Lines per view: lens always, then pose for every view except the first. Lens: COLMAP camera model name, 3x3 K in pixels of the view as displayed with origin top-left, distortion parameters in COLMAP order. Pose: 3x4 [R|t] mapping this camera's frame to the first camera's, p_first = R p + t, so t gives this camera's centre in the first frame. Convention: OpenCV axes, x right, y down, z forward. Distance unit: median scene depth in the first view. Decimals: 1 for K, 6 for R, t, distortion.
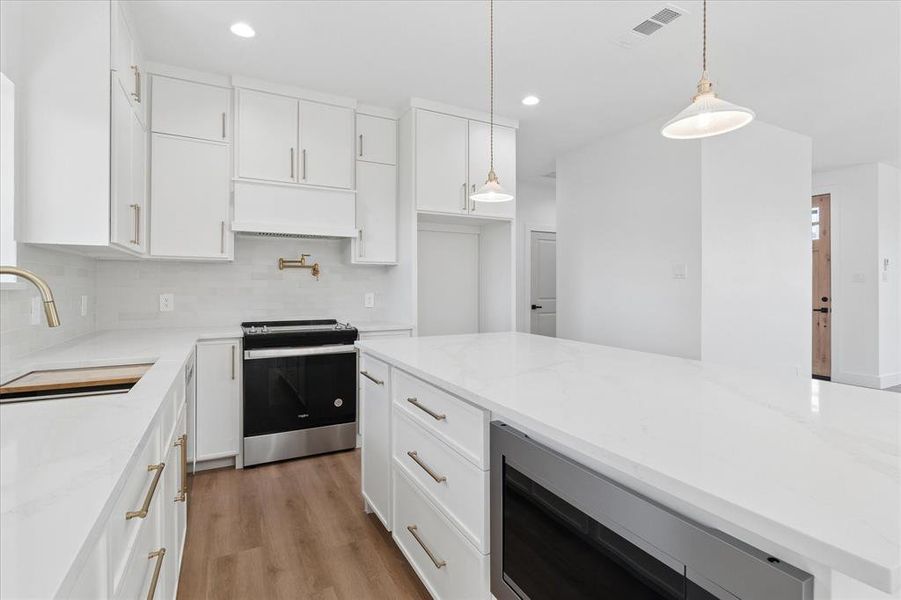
lens RADIAL K [[441.5, 0, 456.3], [0, 441.5, 284.7], [0, 0, 1]] dist [-0.001368, -0.000824]
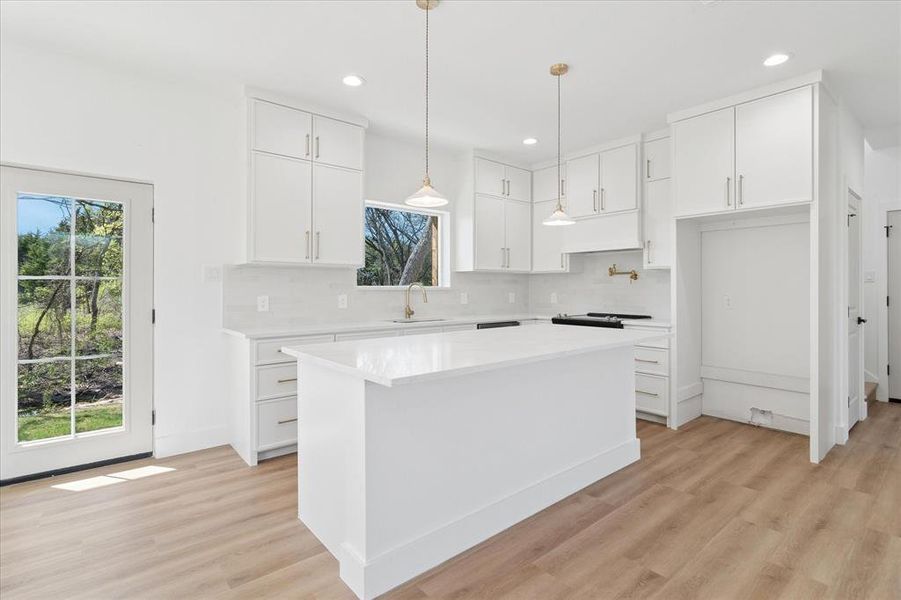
lens RADIAL K [[436.6, 0, 456.1], [0, 436.6, 288.8], [0, 0, 1]] dist [0.001760, -0.000108]
pose [[0.222853, -0.001960, -0.974850, 0.924353], [0.004325, 0.999990, -0.001022, 0.004950], [0.974843, -0.003988, 0.222859, 0.269856]]
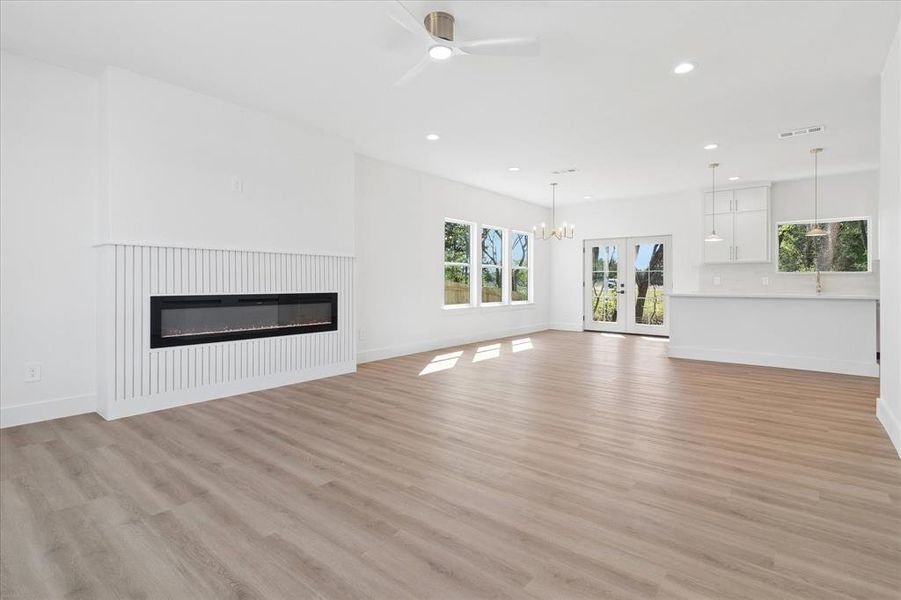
lens RADIAL K [[441.5, 0, 456.3], [0, 441.5, 284.7], [0, 0, 1]] dist [-0.001368, -0.000824]
pose [[-0.915120, -0.003639, -0.403166, 2.057817], [-0.003967, 0.999992, -0.000022, 0.066736], [0.403163, 0.001579, -0.915127, 1.719460]]
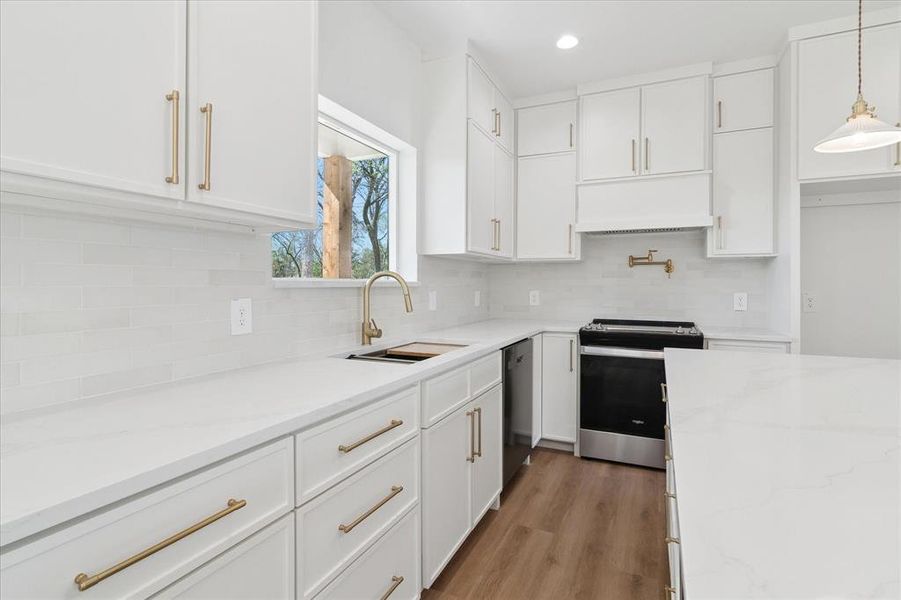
lens RADIAL K [[441.5, 0, 456.3], [0, 441.5, 284.7], [0, 0, 1]] dist [-0.001368, -0.000824]
pose [[0.610997, 0.001196, -0.791632, 0.156801], [0.001659, 0.999995, 0.002792, 0.001156], [0.791631, -0.003019, 0.610992, 0.116233]]
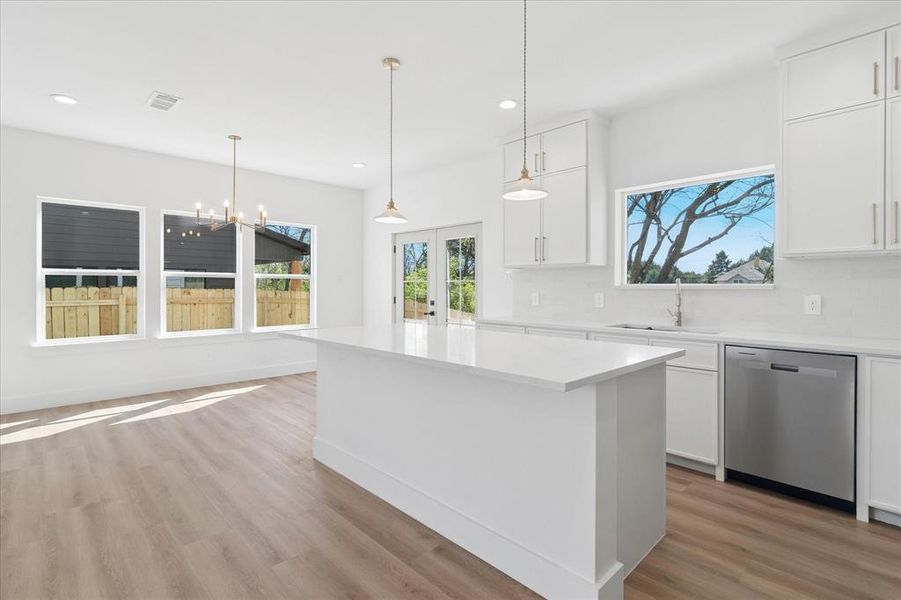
lens RADIAL K [[436.6, 0, 456.1], [0, 436.6, 288.8], [0, 0, 1]] dist [0.001760, -0.000108]
pose [[-0.959003, -0.004272, -0.283363, 0.348018], [-0.004165, 0.999991, -0.000979, 0.009039], [0.283365, 0.000242, -0.959012, 1.312875]]
